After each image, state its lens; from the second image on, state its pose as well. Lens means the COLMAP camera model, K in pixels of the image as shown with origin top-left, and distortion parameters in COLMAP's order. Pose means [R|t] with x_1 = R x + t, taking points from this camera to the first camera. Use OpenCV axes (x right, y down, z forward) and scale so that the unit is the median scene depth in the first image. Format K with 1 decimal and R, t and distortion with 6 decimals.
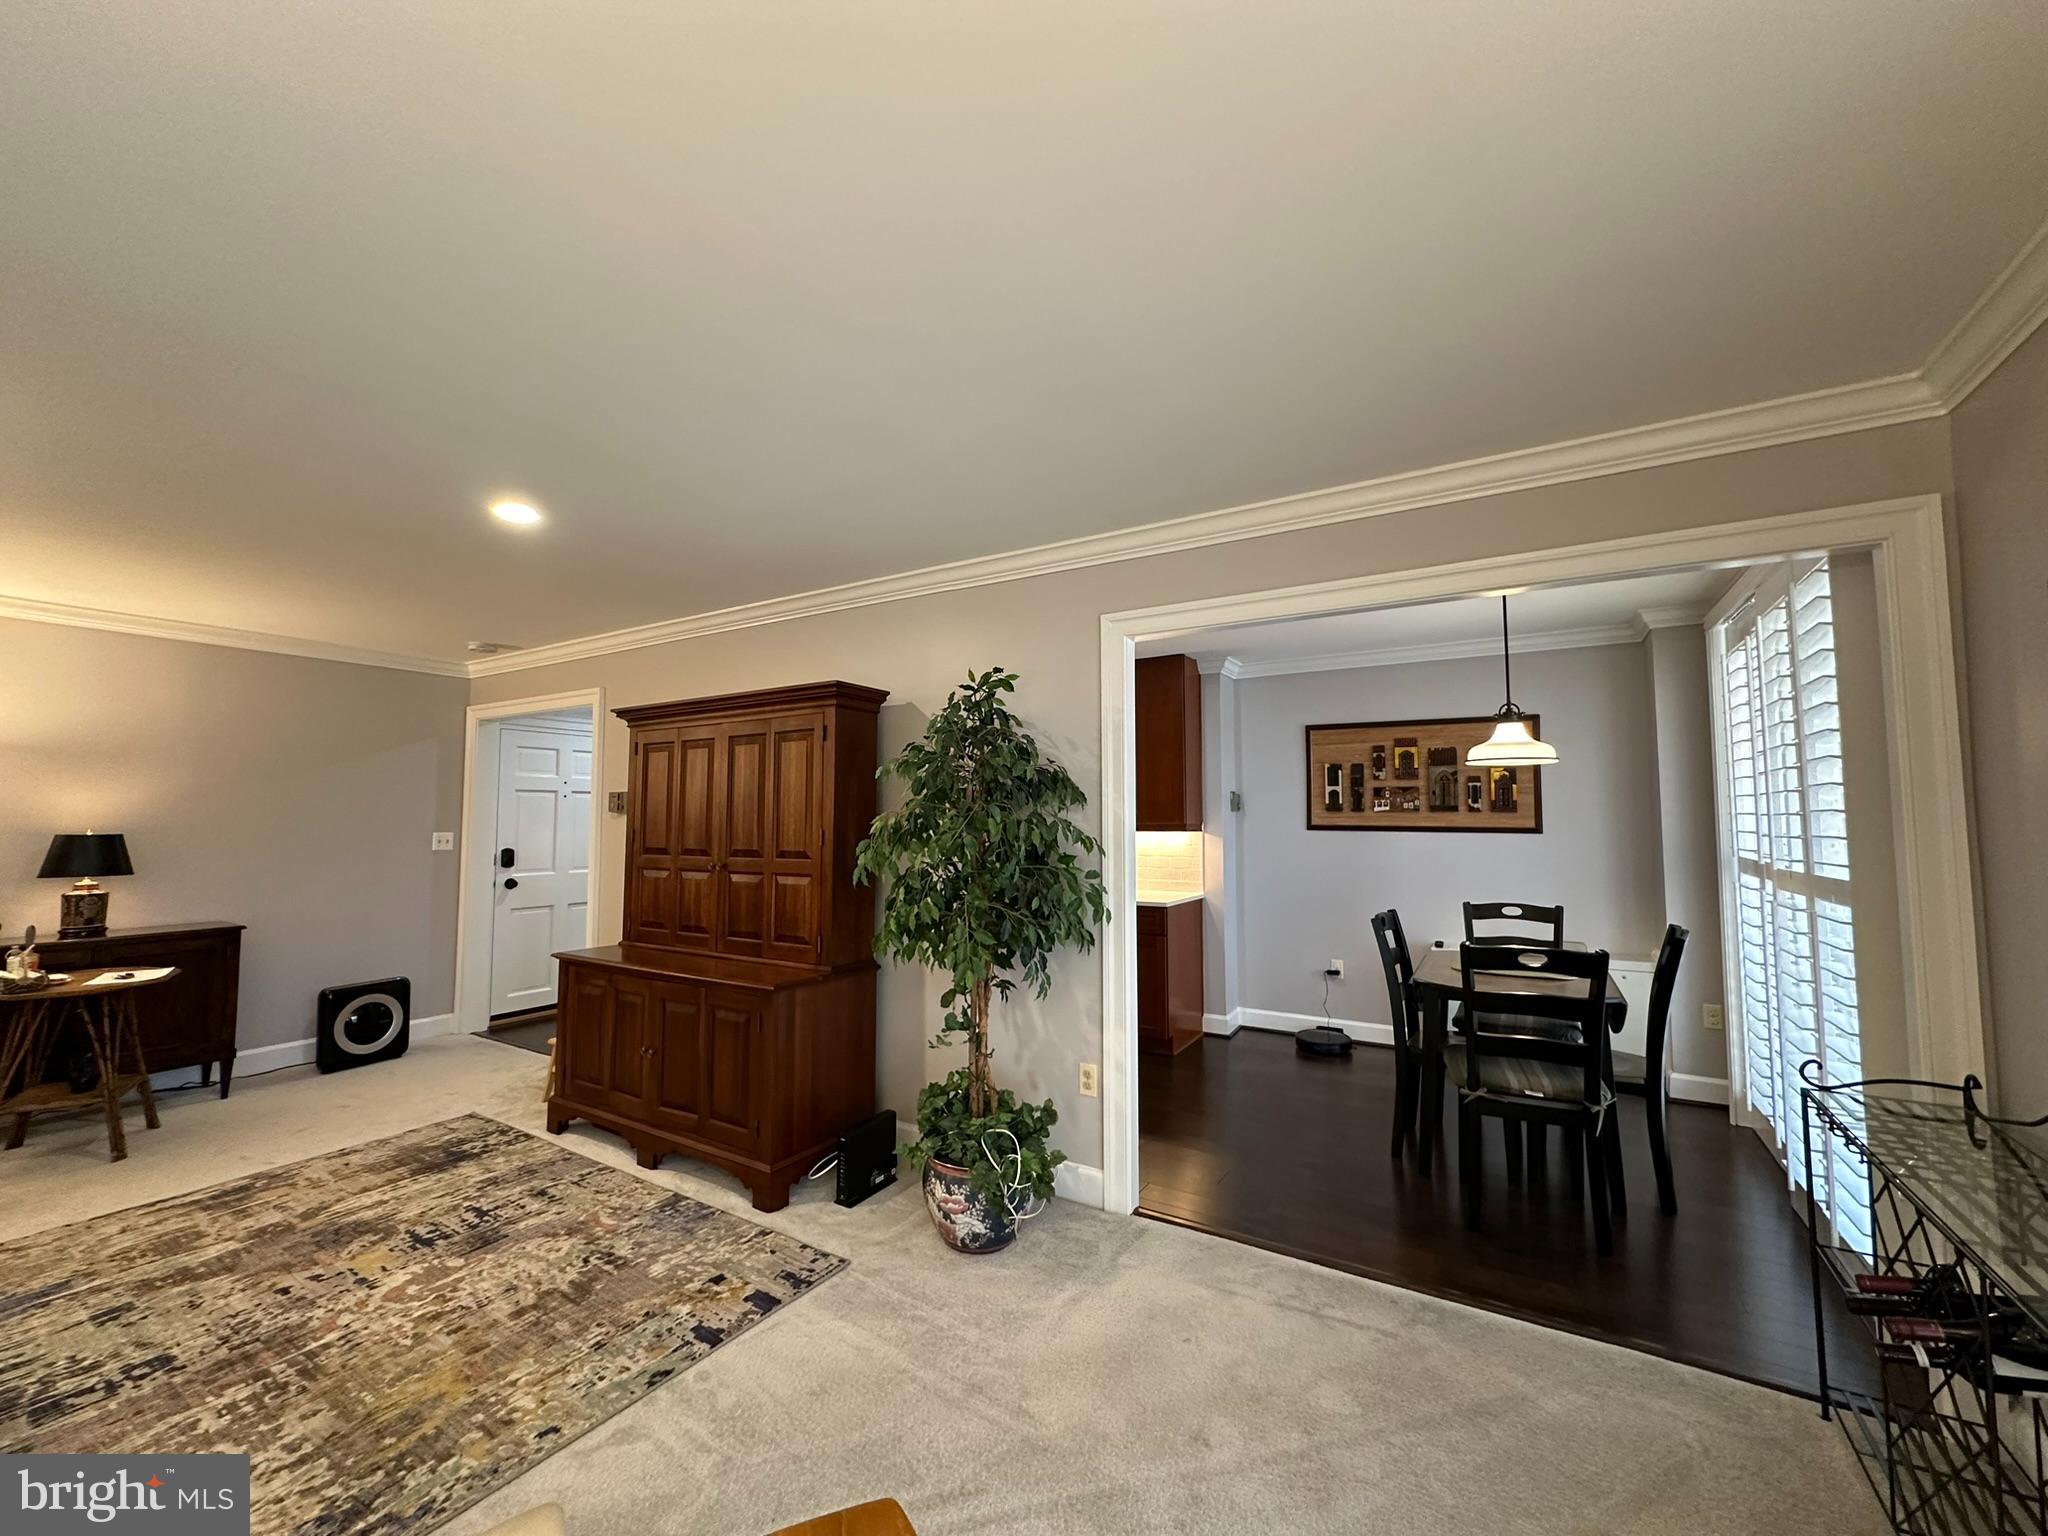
lens RADIAL K [[817.5, 0, 1024.0], [0, 817.5, 768.0], [0, 0, 1]] dist [-0.002257, 0.000428]
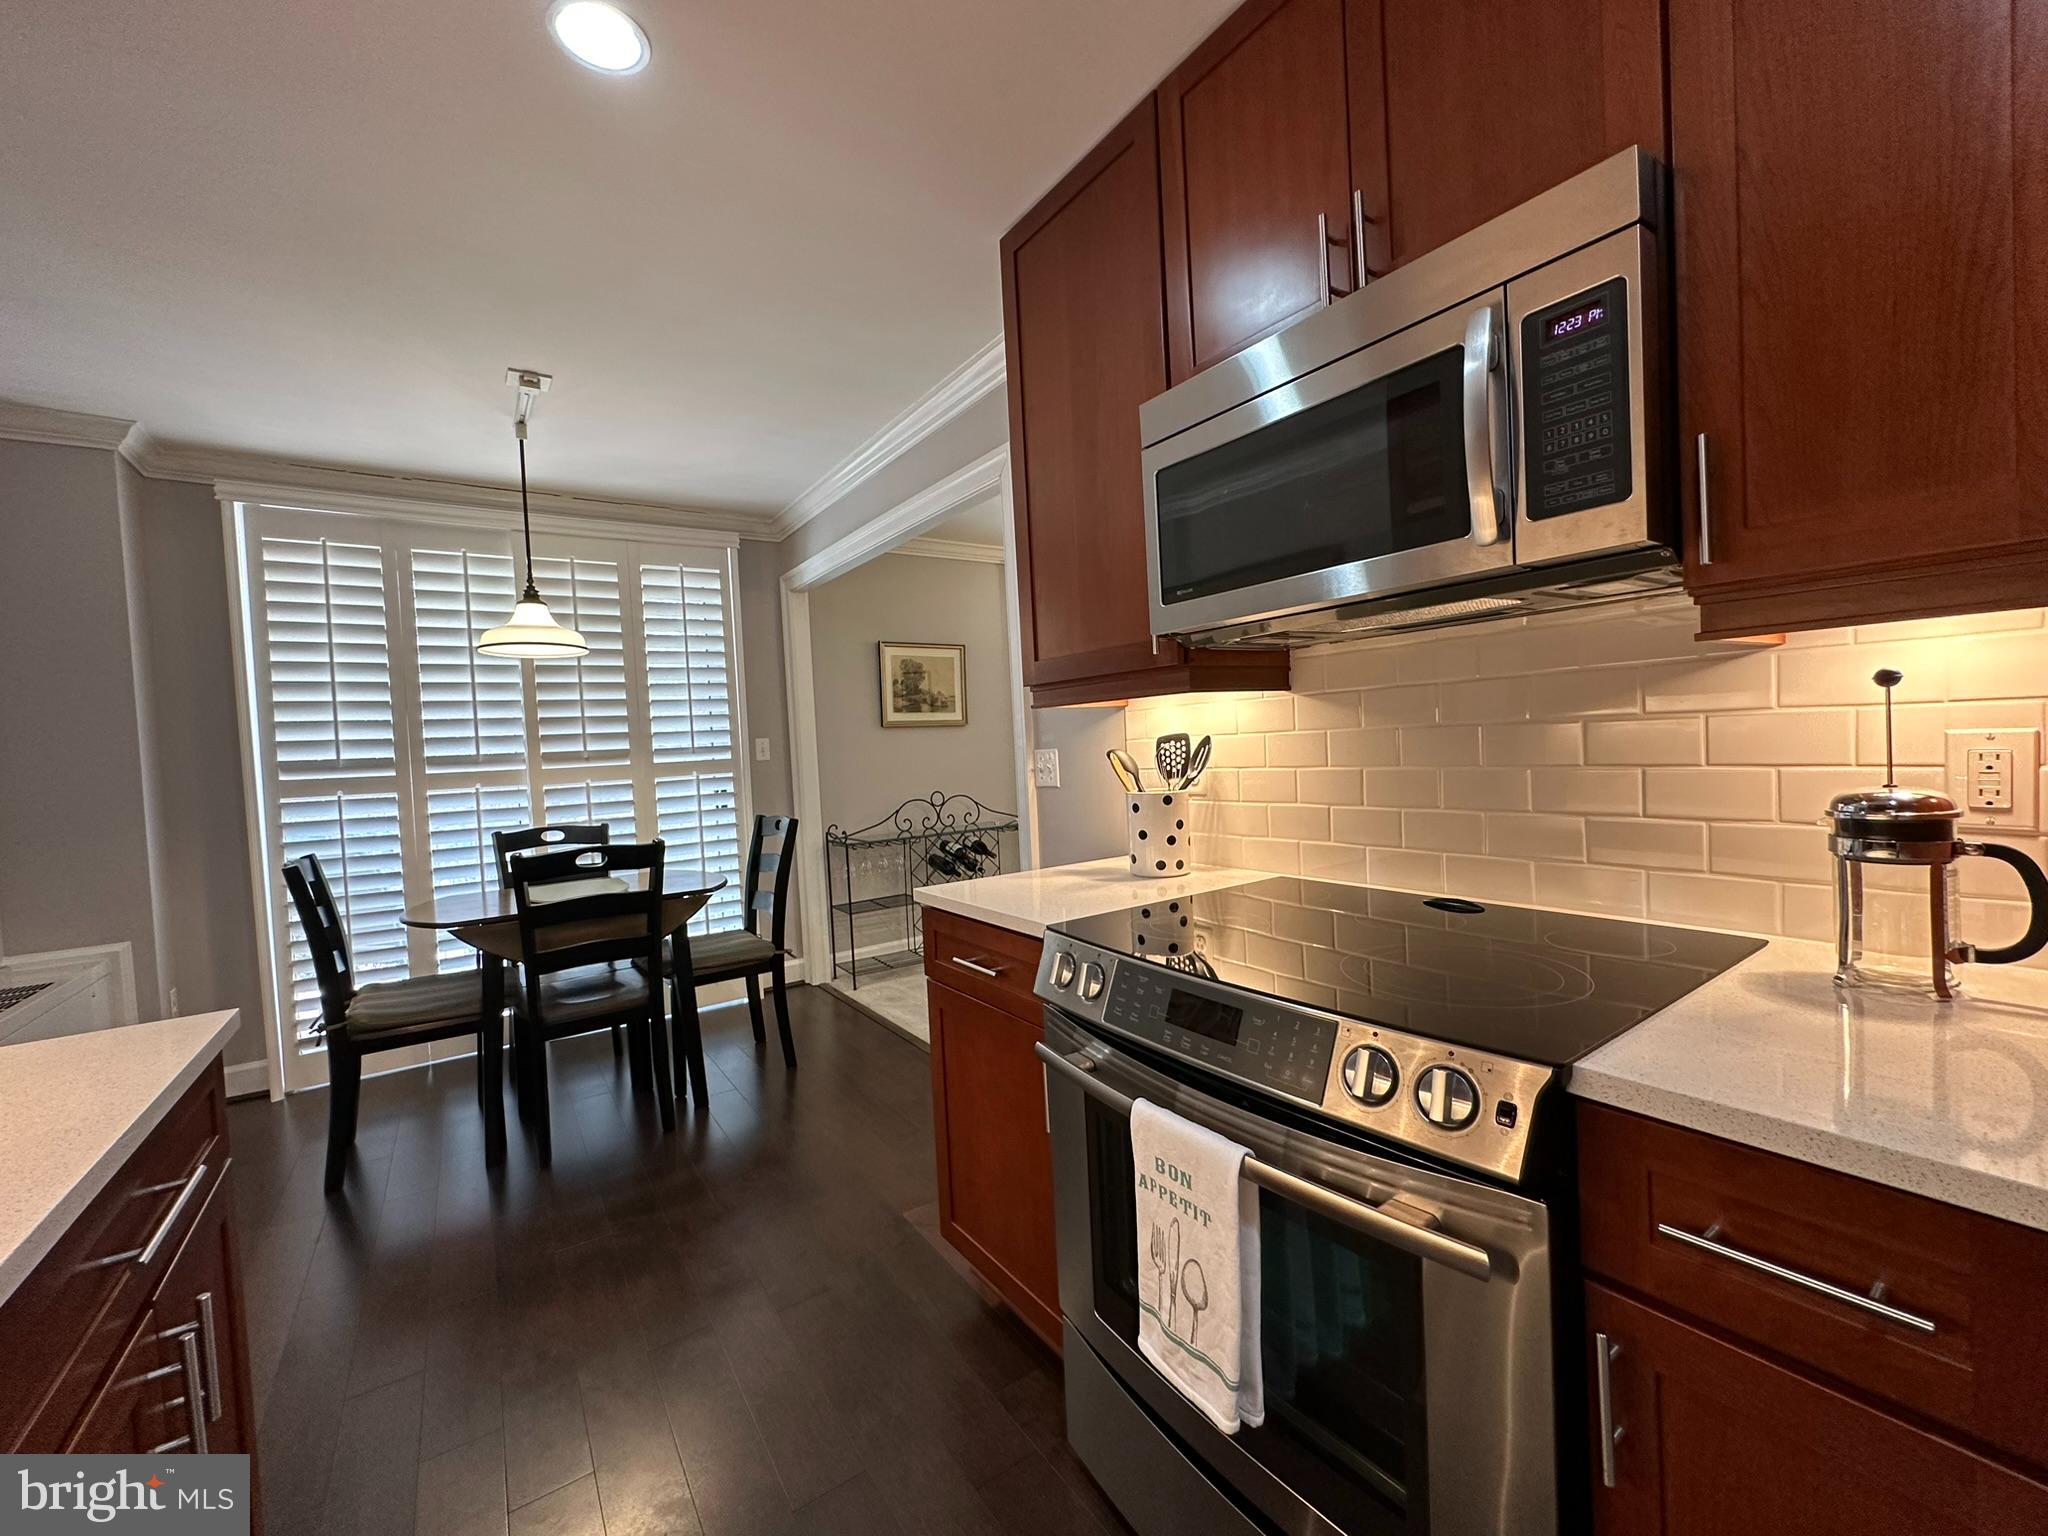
lens RADIAL K [[823.2, 0, 1024.0], [0, 823.2, 768.0], [0, 0, 1]] dist [-0.000028, 0.000537]
pose [[-0.913487, 0.033183, 0.405512, -0.228320], [0.024633, 0.999351, -0.026285, 0.170960], [-0.406121, -0.014022, -0.913712, 1.836032]]
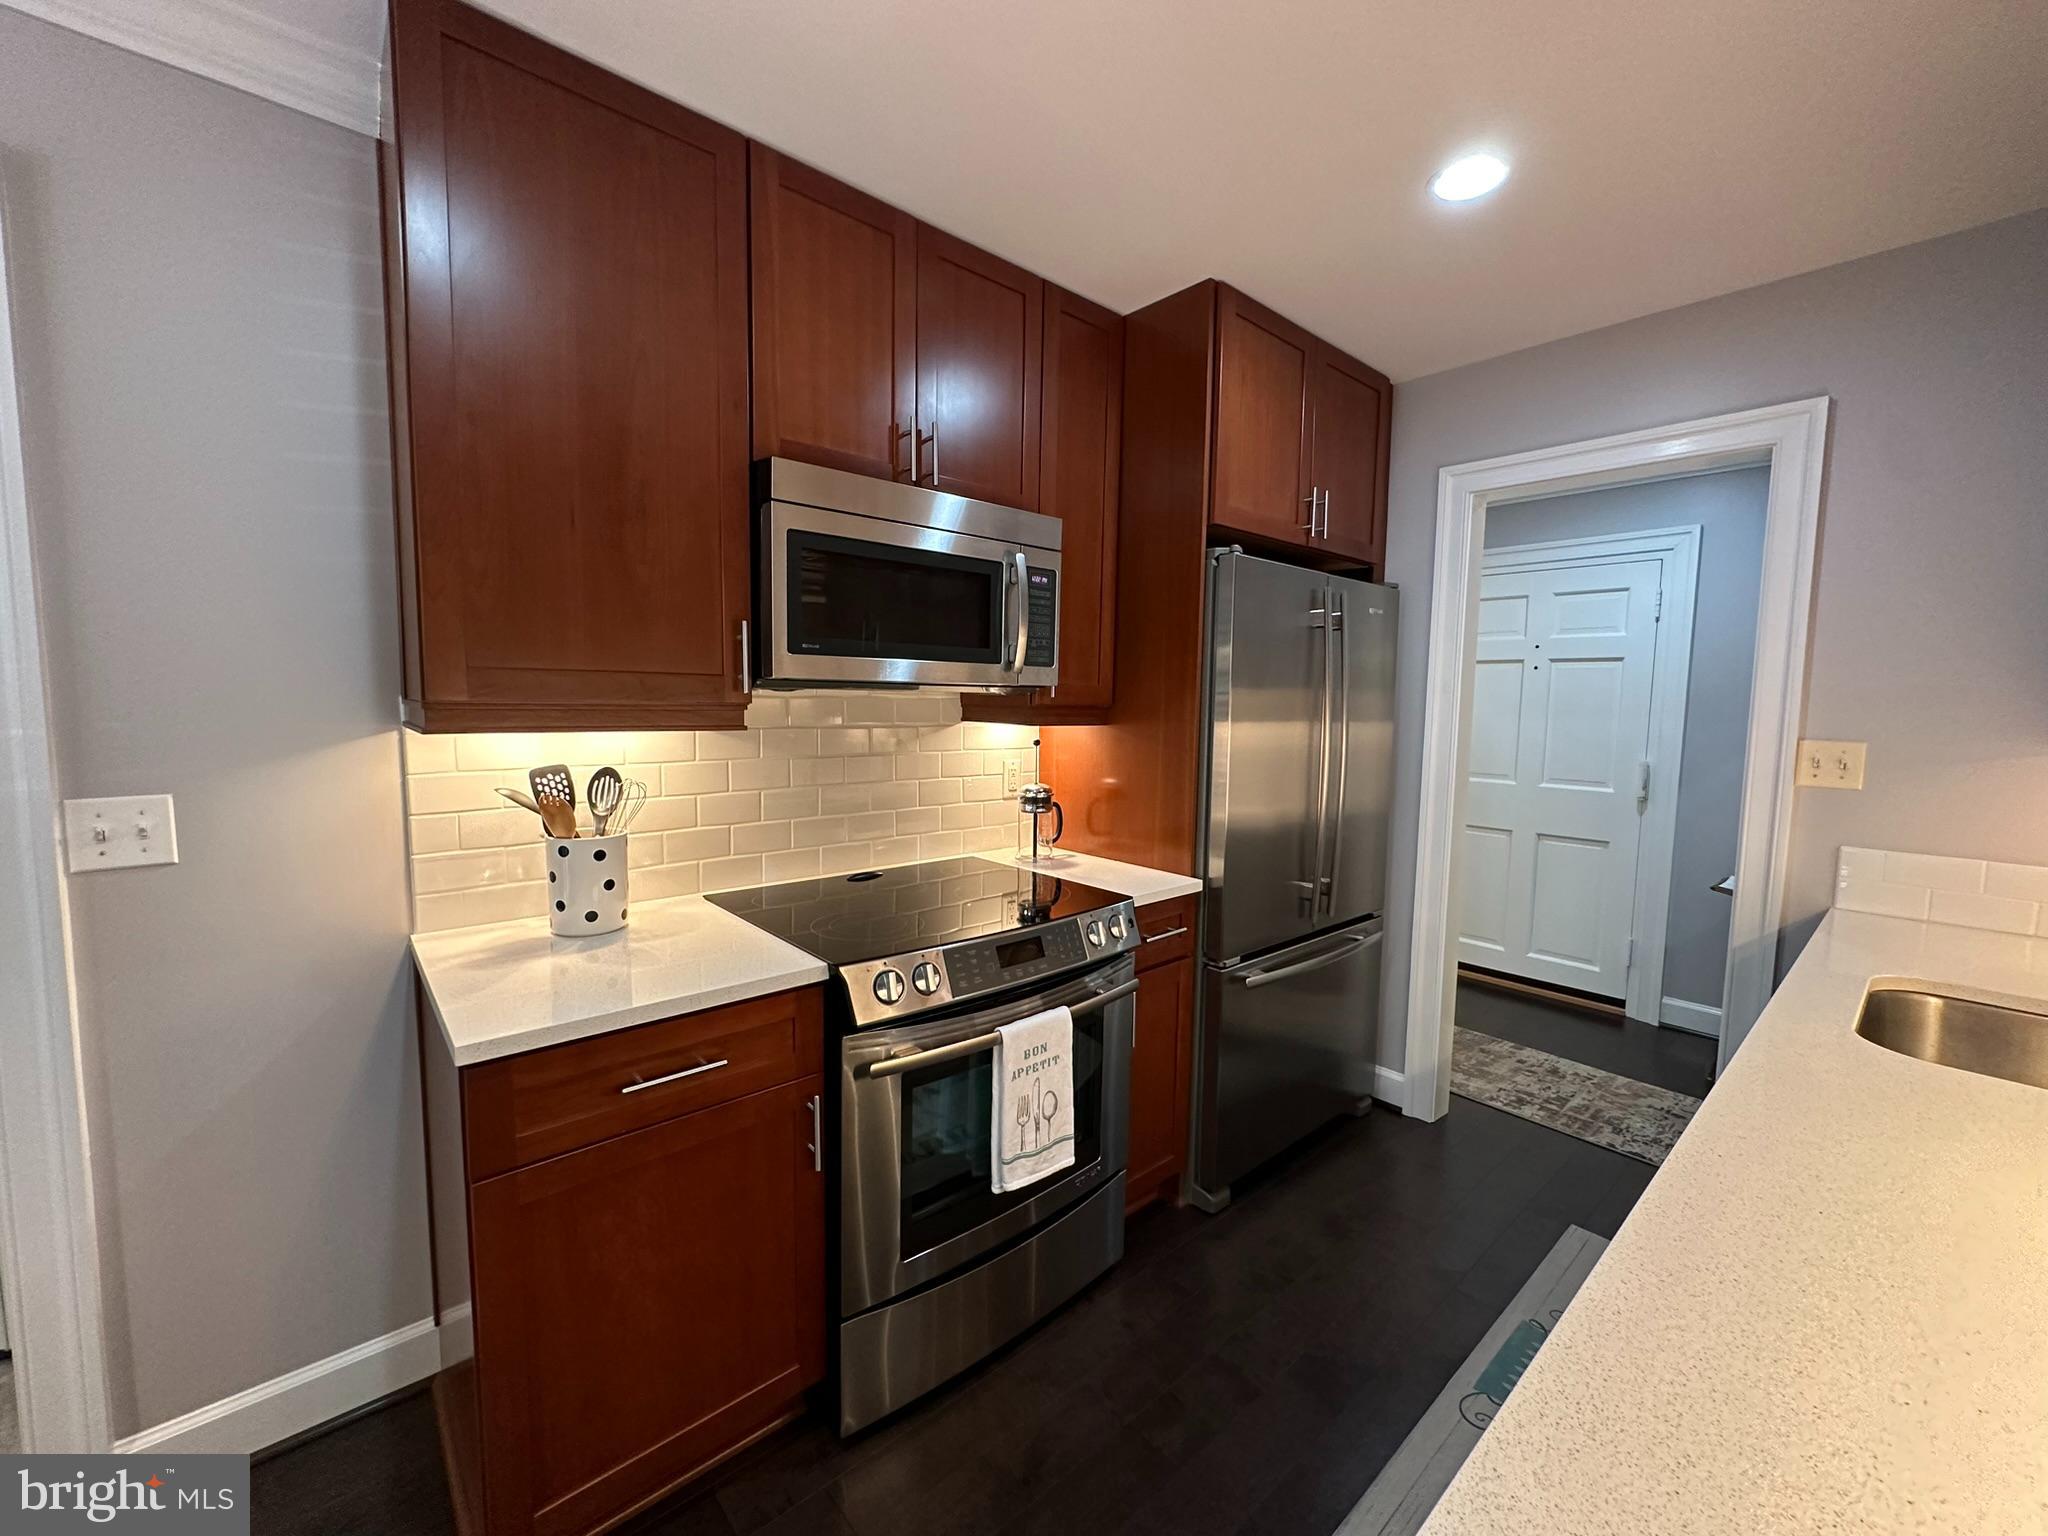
lens RADIAL K [[817.5, 0, 1024.0], [0, 817.5, 768.0], [0, 0, 1]] dist [-0.002257, 0.000428]
pose [[-0.292907, 0.078606, -0.952904, 0.365707], [0.047178, 0.996589, 0.067708, 0.107807], [0.954976, -0.025124, -0.295616, 1.651594]]
